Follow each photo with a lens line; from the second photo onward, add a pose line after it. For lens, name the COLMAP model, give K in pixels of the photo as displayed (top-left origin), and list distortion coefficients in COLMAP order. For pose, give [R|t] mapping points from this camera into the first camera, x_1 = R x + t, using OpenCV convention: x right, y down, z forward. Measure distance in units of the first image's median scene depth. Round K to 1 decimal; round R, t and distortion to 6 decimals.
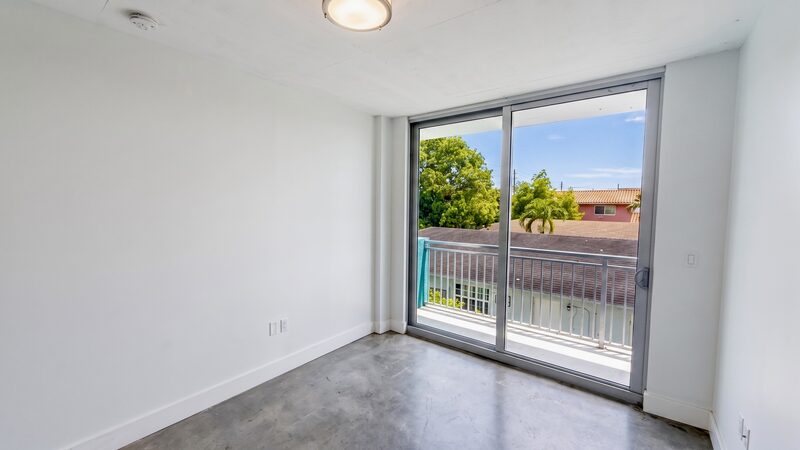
lens RADIAL K [[318.3, 0, 397.5], [0, 318.3, 230.9], [0, 0, 1]] dist [-0.001206, 0.000353]
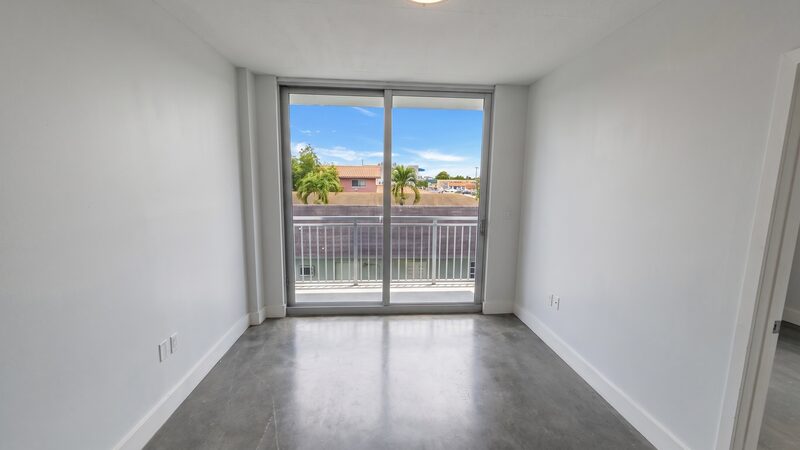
lens RADIAL K [[318.3, 0, 396.2], [0, 318.3, 225.8], [0, 0, 1]] dist [-0.001206, 0.000353]
pose [[0.740978, -0.092955, 0.665065, -0.357689], [0.048030, 0.995173, 0.085582, -0.005803], [-0.669809, -0.031471, 0.741866, 0.110140]]
